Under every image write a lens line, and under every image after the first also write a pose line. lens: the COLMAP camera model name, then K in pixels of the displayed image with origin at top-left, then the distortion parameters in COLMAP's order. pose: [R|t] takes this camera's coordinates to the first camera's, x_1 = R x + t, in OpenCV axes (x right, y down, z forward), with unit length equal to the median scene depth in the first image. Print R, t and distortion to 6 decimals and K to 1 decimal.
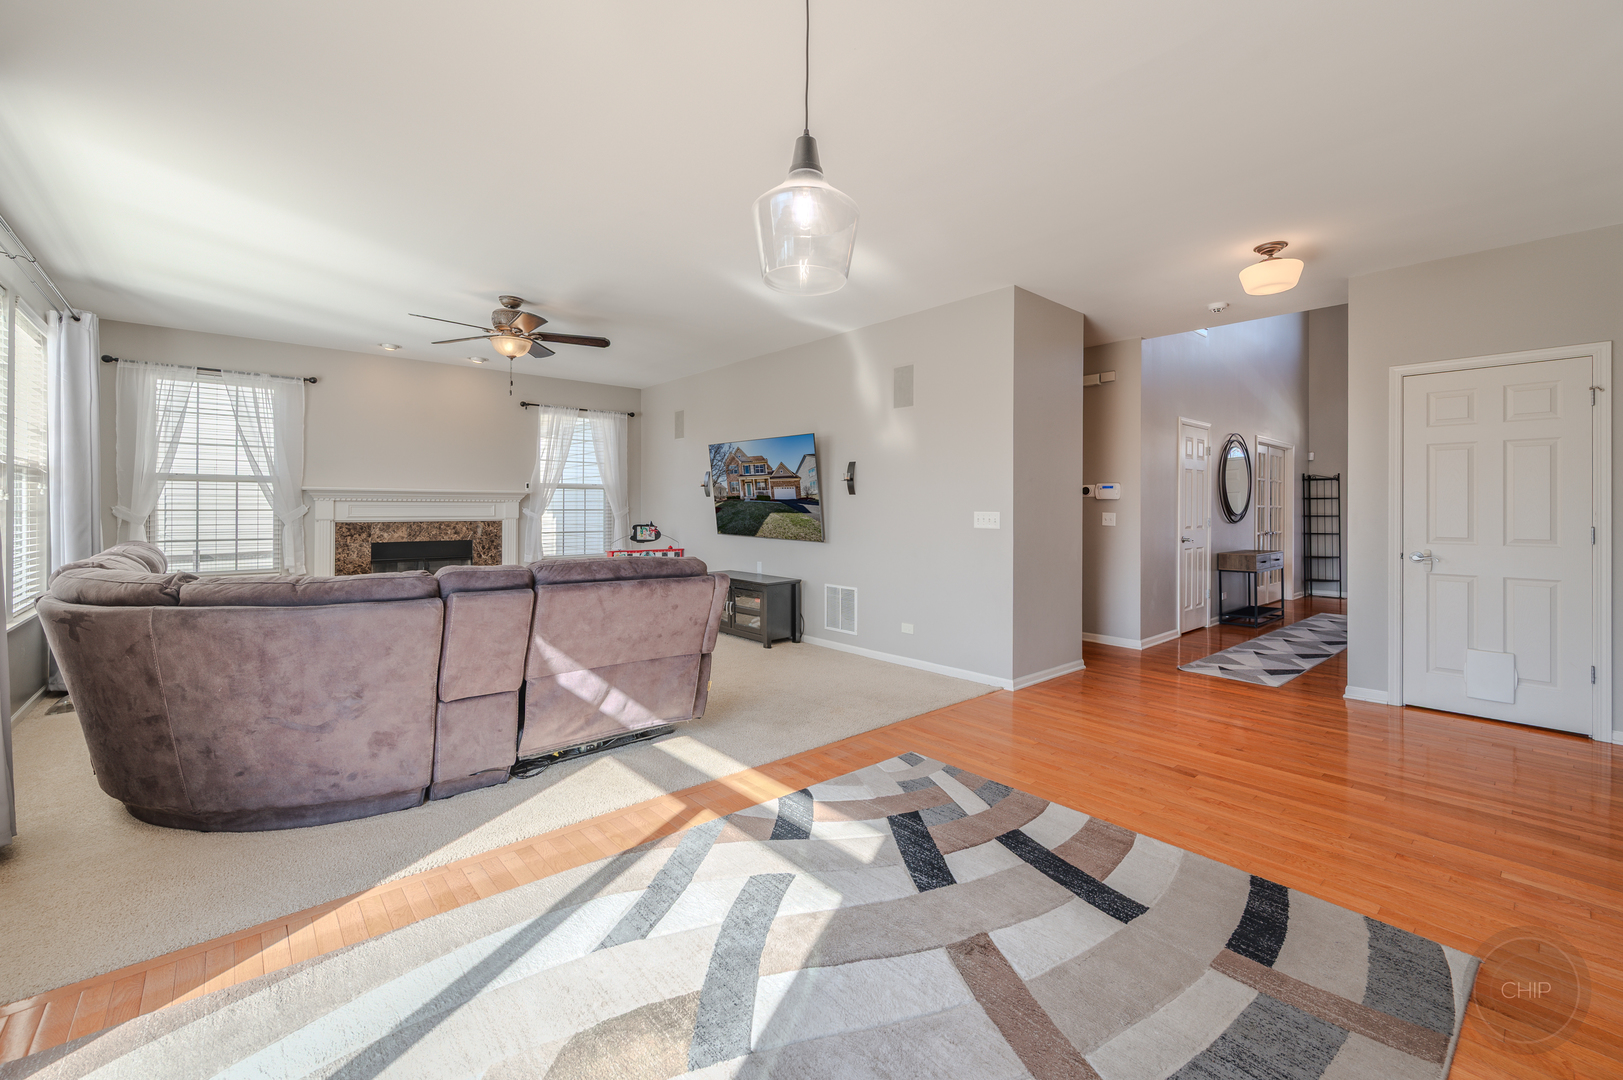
lens RADIAL K [[648.8, 0, 805.8], [0, 648.8, 509.4], [0, 0, 1]] dist [0.007726, -0.002161]
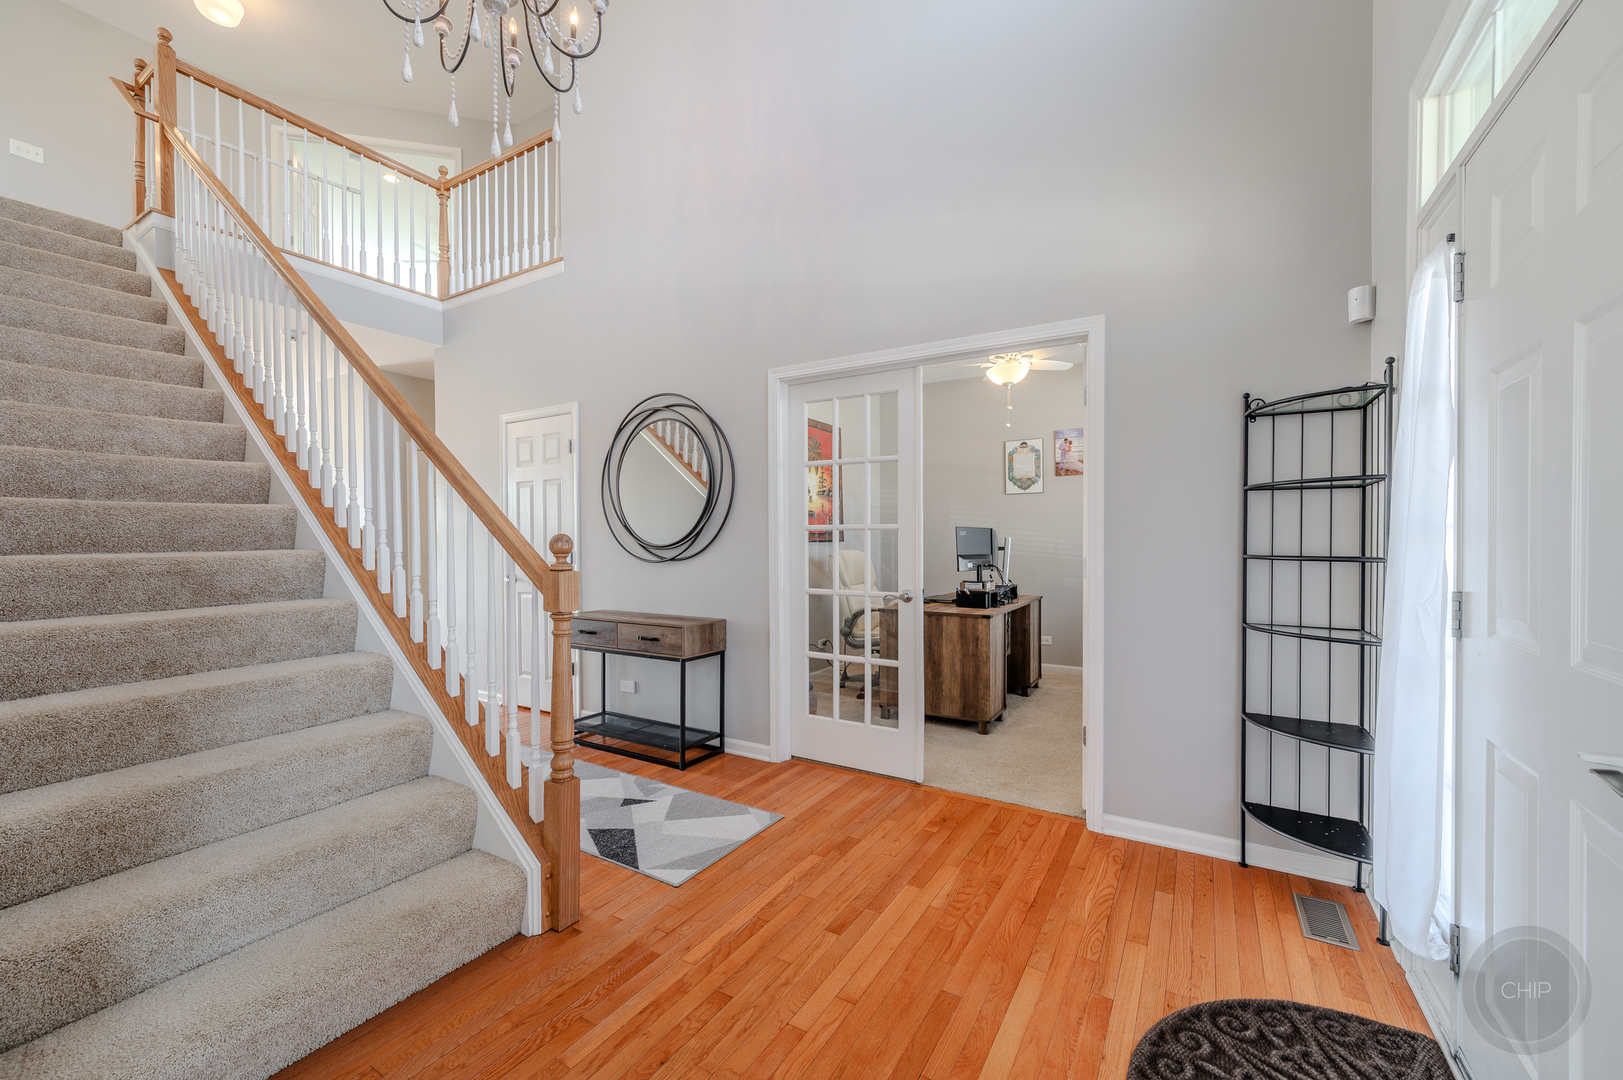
lens RADIAL K [[648.8, 0, 819.8], [0, 648.8, 543.2], [0, 0, 1]] dist [0.007726, -0.002161]
pose [[0.321200, 0.006643, -0.946988, 1.405458], [0.002602, 0.999965, 0.007898, 0.003568], [0.947008, -0.005000, 0.321172, 1.101850]]
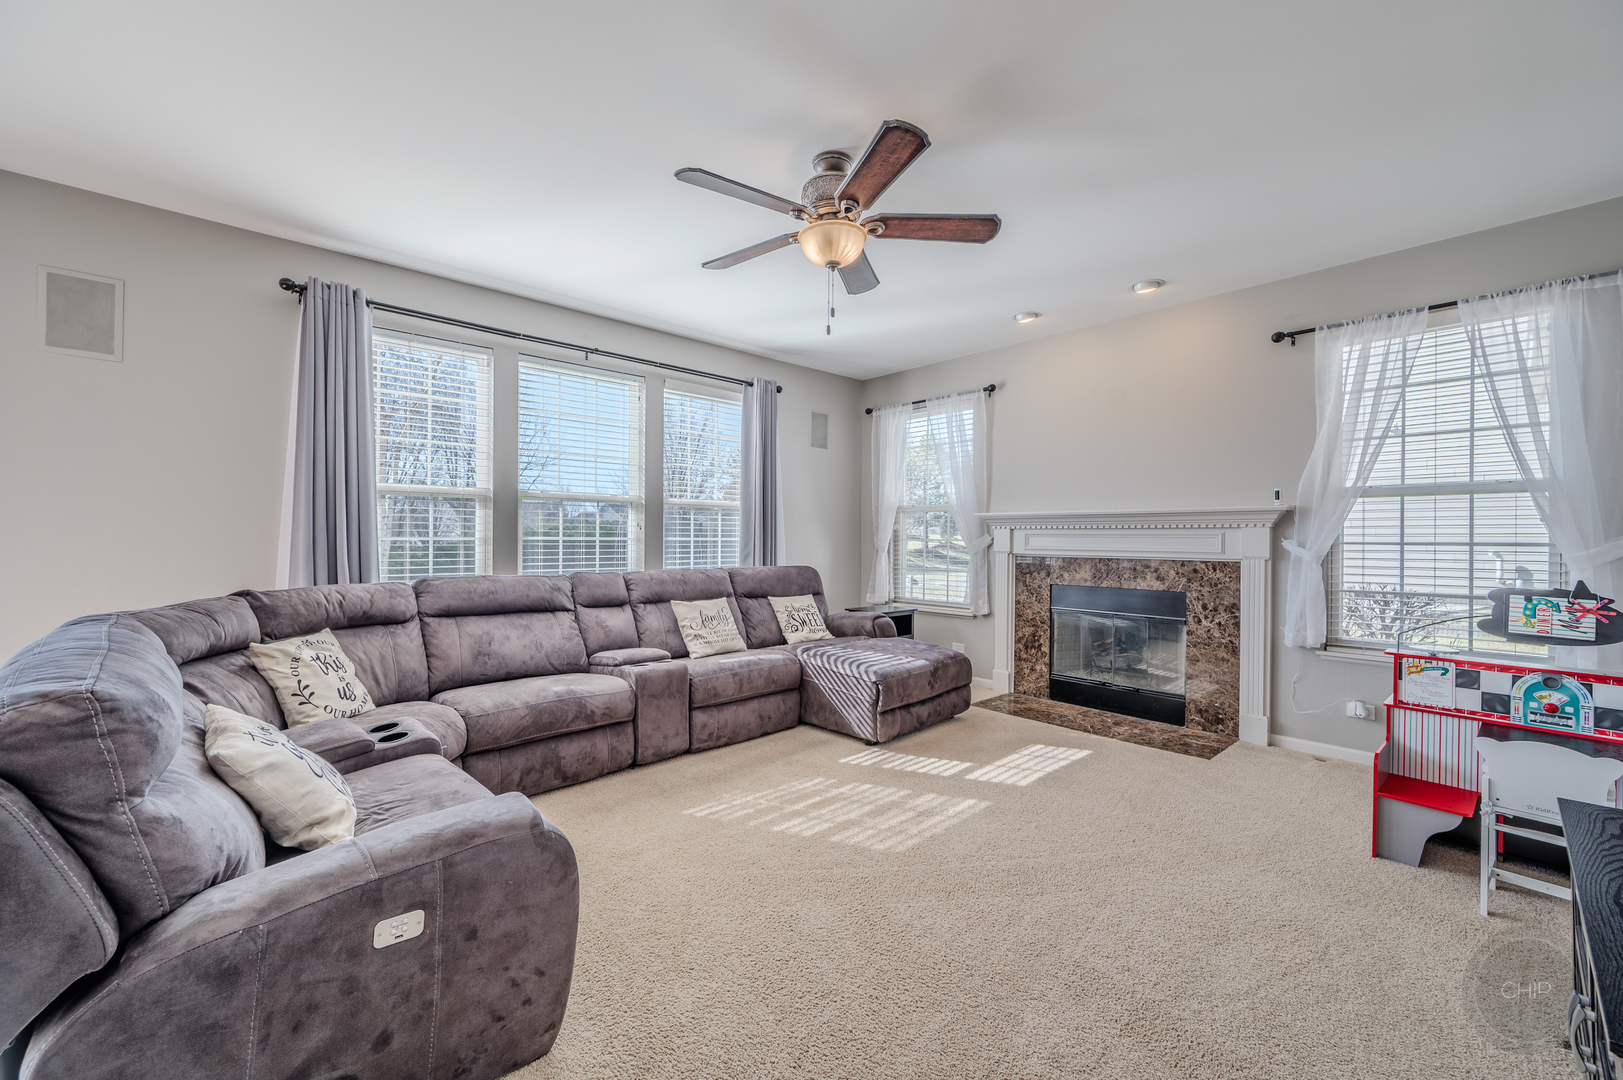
lens RADIAL K [[648.8, 0, 808.1], [0, 648.8, 533.4], [0, 0, 1]] dist [0.007726, -0.002161]
pose [[0.005581, -0.007299, -0.999958, 0.086374], [-0.005623, 0.999957, -0.007330, -0.000968], [0.999969, 0.005664, 0.005539, 0.716662]]
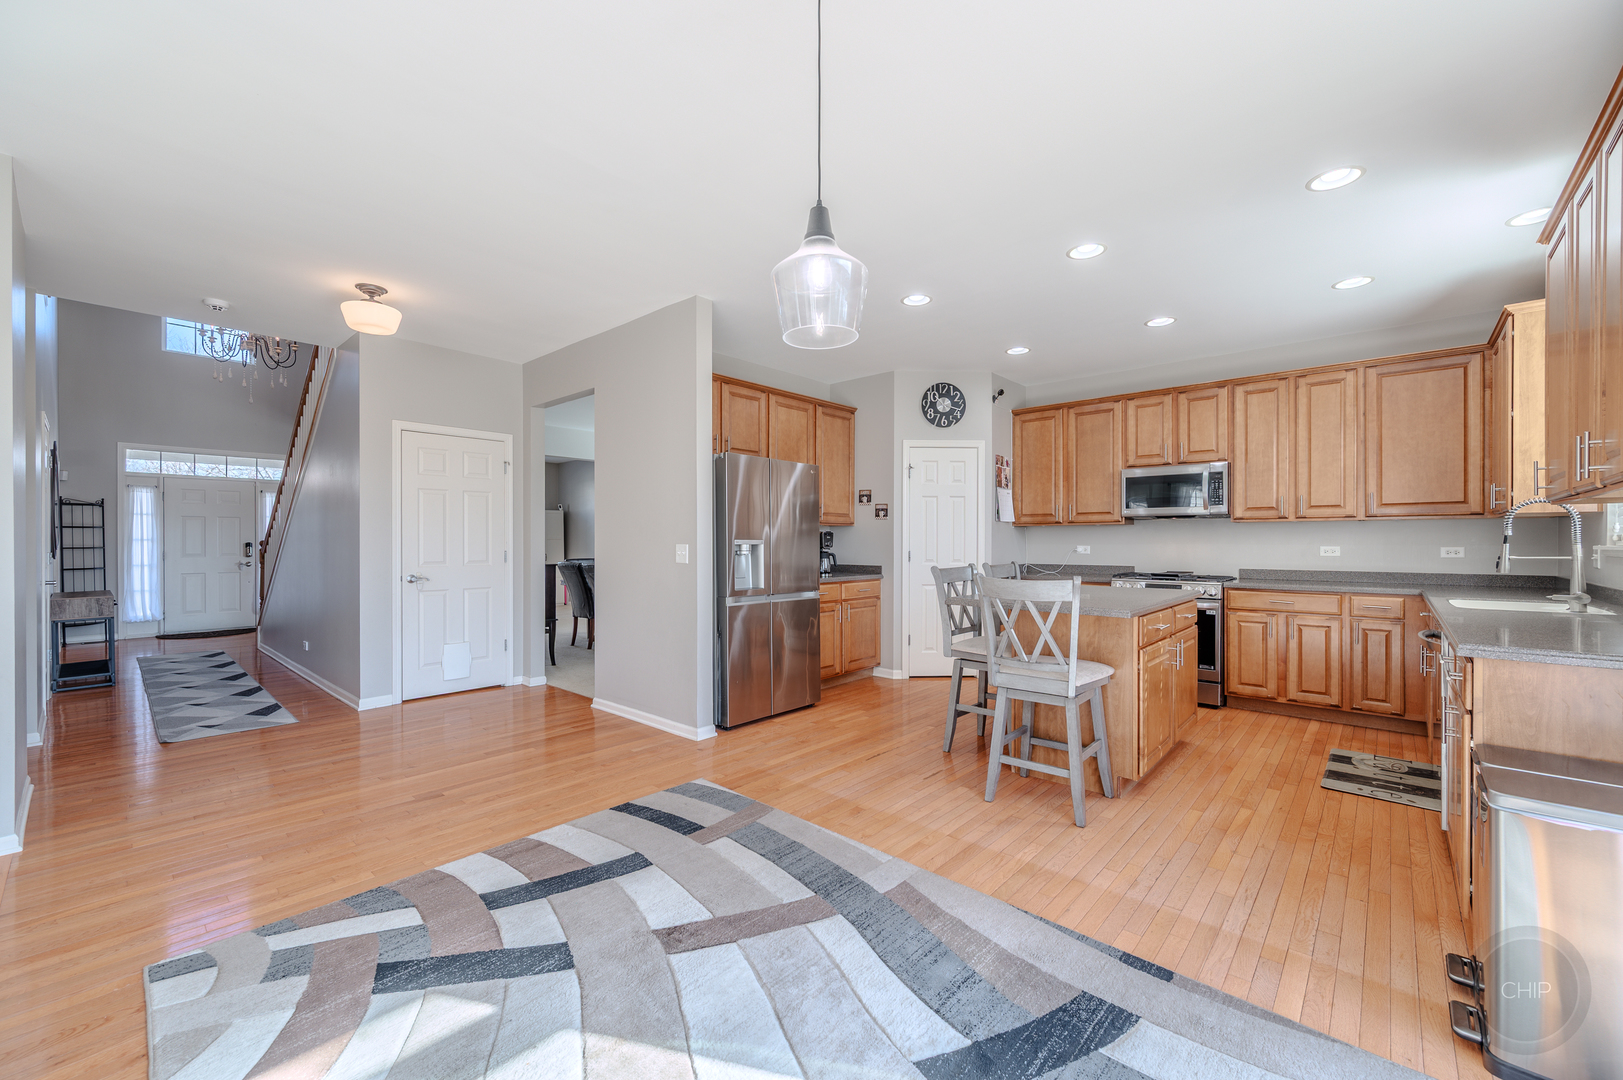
lens RADIAL K [[648.8, 0, 813.2], [0, 648.8, 548.0], [0, 0, 1]] dist [0.007726, -0.002161]
pose [[-0.121778, -0.012607, 0.992477, -0.230335], [-0.000078, 0.999919, 0.012691, -0.000458], [-0.992557, 0.001468, -0.121769, 0.240485]]
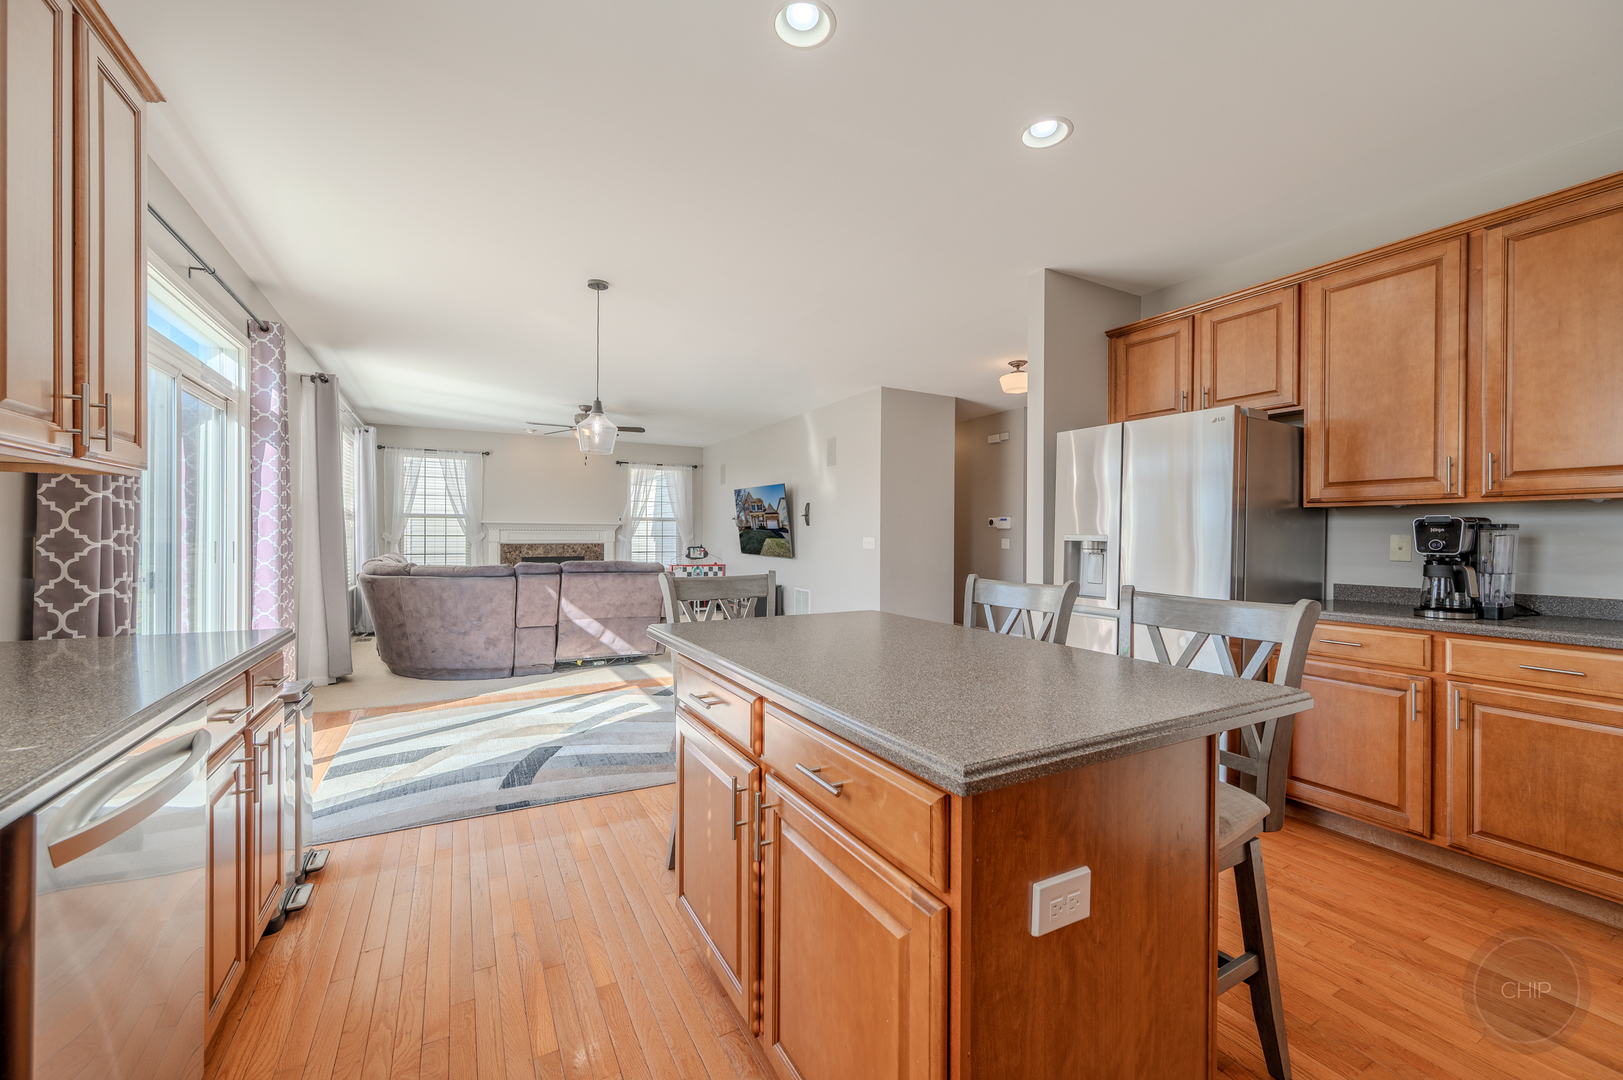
lens RADIAL K [[648.8, 0, 816.5], [0, 648.8, 539.6], [0, 0, 1]] dist [0.007726, -0.002161]
pose [[0.975749, 0.004009, -0.218854, 0.350508], [-0.003147, 0.999986, 0.004290, 0.001512], [0.218868, -0.003497, 0.975748, -0.345529]]
